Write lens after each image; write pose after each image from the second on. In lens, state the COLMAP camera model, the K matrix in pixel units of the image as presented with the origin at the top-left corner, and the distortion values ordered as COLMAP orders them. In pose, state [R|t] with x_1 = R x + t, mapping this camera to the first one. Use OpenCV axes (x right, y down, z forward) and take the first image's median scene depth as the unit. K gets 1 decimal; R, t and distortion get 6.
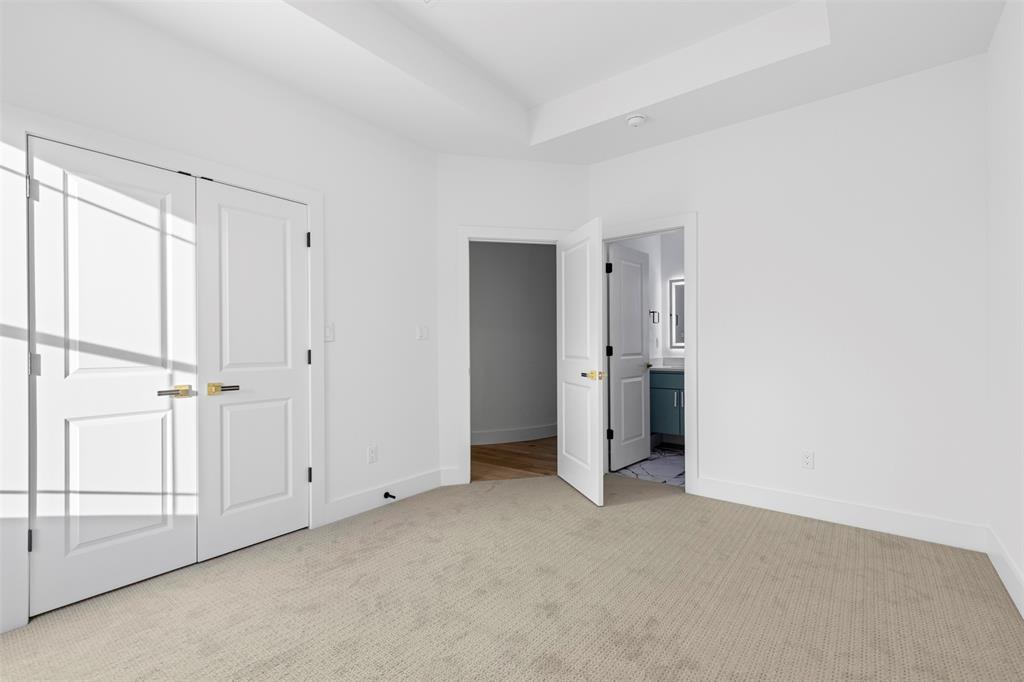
lens RADIAL K [[451.2, 0, 511.3], [0, 451.2, 351.1], [0, 0, 1]] dist [-0.000226, -0.000135]
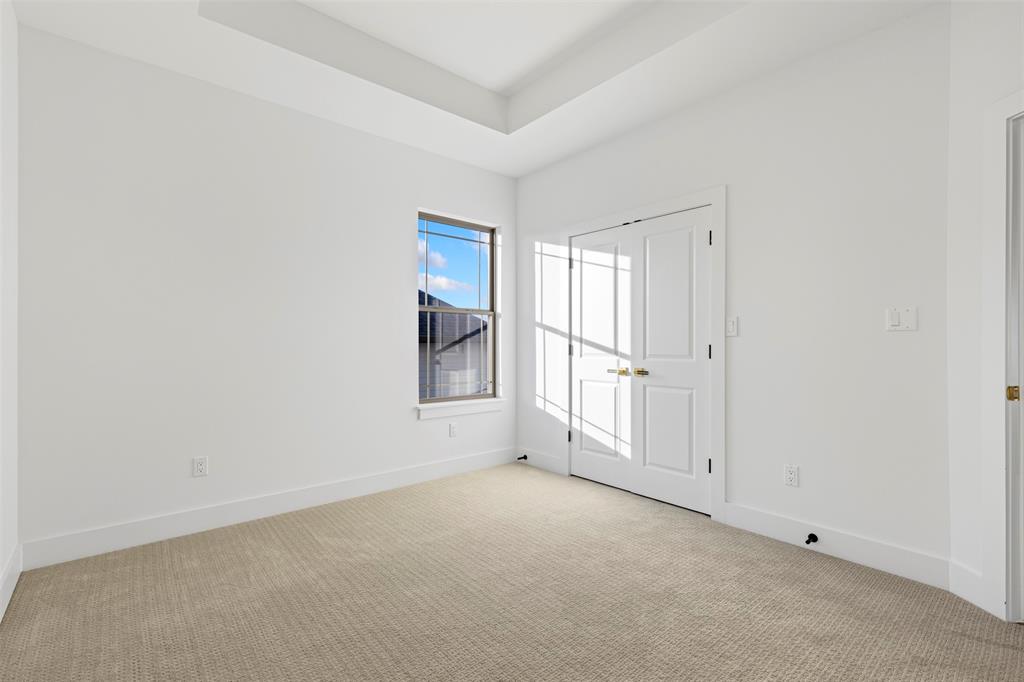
lens RADIAL K [[455.1, 0, 512.0], [0, 455.1, 341.0], [0, 0, 1]] dist [0.000772, 0.000100]
pose [[-0.191713, 0.003711, -0.981444, 0.810763], [-0.005365, 0.999974, 0.004829, -0.017207], [0.981436, 0.006191, -0.191688, 0.921314]]
